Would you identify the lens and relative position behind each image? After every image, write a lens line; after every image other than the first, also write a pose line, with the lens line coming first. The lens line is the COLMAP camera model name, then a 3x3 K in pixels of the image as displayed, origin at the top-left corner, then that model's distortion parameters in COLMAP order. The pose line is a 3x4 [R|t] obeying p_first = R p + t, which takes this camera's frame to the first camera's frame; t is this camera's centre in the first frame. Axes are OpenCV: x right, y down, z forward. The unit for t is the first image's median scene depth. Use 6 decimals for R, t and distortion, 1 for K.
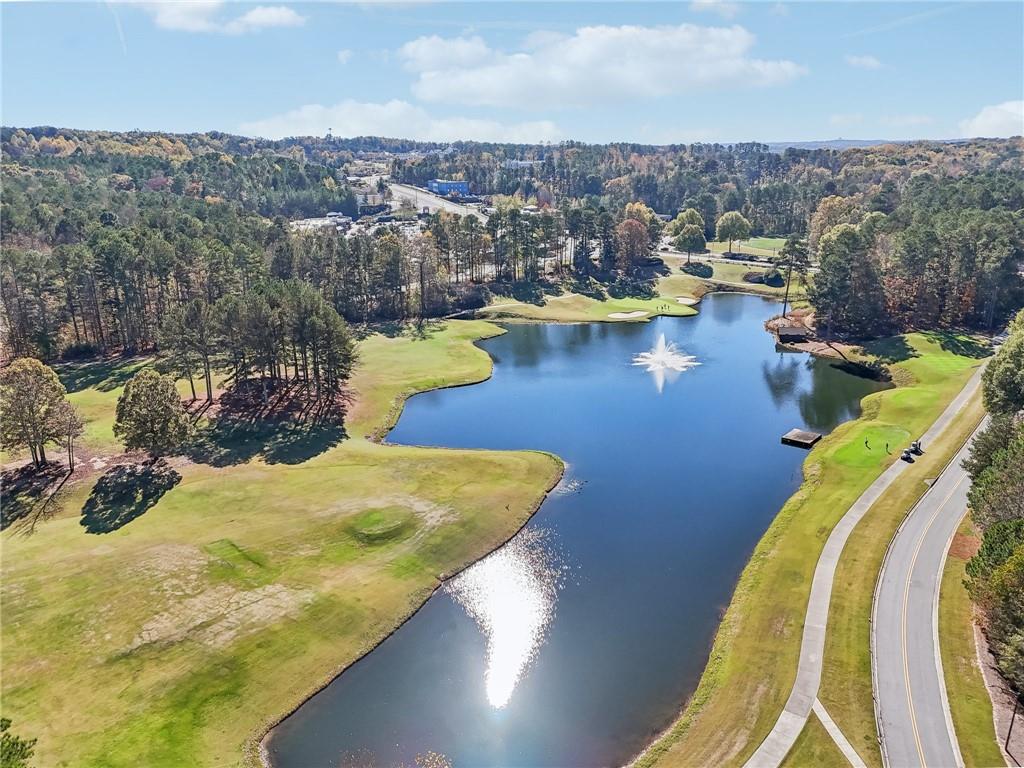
lens RADIAL K [[722.4, 0, 512.3], [0, 722.4, 383.6], [0, 0, 1]] dist [-0.024912, 0.002118]
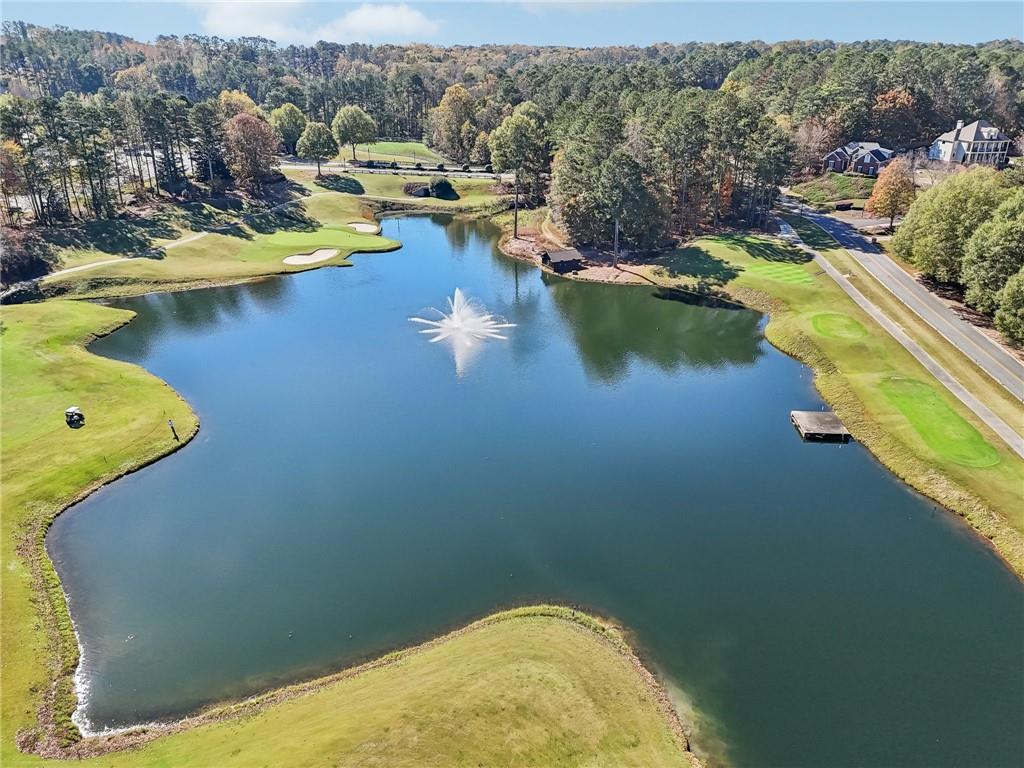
lens RADIAL K [[722.4, 0, 511.7], [0, 722.4, 384.9], [0, 0, 1]] dist [-0.024912, 0.002118]
pose [[0.778445, -0.215768, 0.589463, -0.099244], [0.149529, 0.975774, 0.159706, -0.053877], [-0.609642, -0.036180, 0.791850, 0.333168]]
